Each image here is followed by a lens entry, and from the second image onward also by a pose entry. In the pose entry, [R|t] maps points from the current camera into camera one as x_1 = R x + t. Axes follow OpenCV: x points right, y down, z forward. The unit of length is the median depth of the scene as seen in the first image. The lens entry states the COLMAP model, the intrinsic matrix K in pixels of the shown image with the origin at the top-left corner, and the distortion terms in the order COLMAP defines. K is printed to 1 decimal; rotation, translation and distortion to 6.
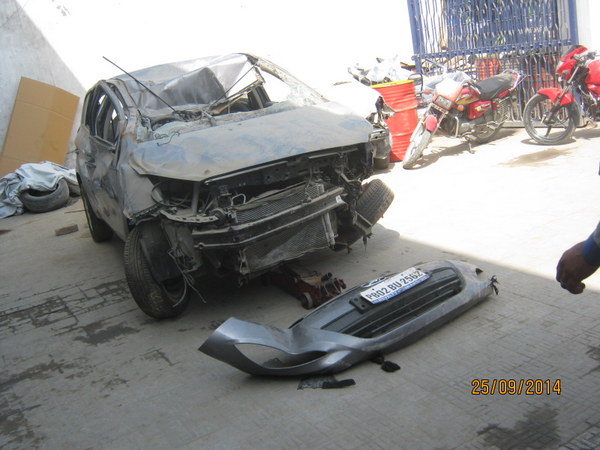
lens RADIAL K [[668.6, 0, 294.0], [0, 668.6, 224.1], [0, 0, 1]] dist [-0.073873, 0.000000]
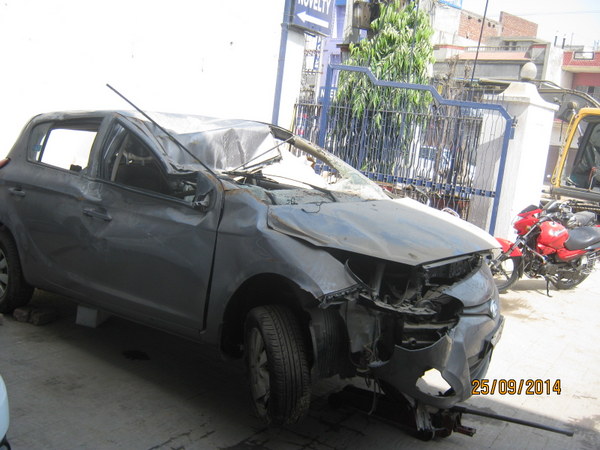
lens RADIAL K [[668.6, 0, 299.3], [0, 668.6, 221.3], [0, 0, 1]] dist [-0.073873, 0.000000]
pose [[0.853262, 0.166479, 0.494195, -0.489580], [-0.087588, 0.979962, -0.178891, 0.032108], [-0.514074, 0.109355, 0.850746, 0.240123]]
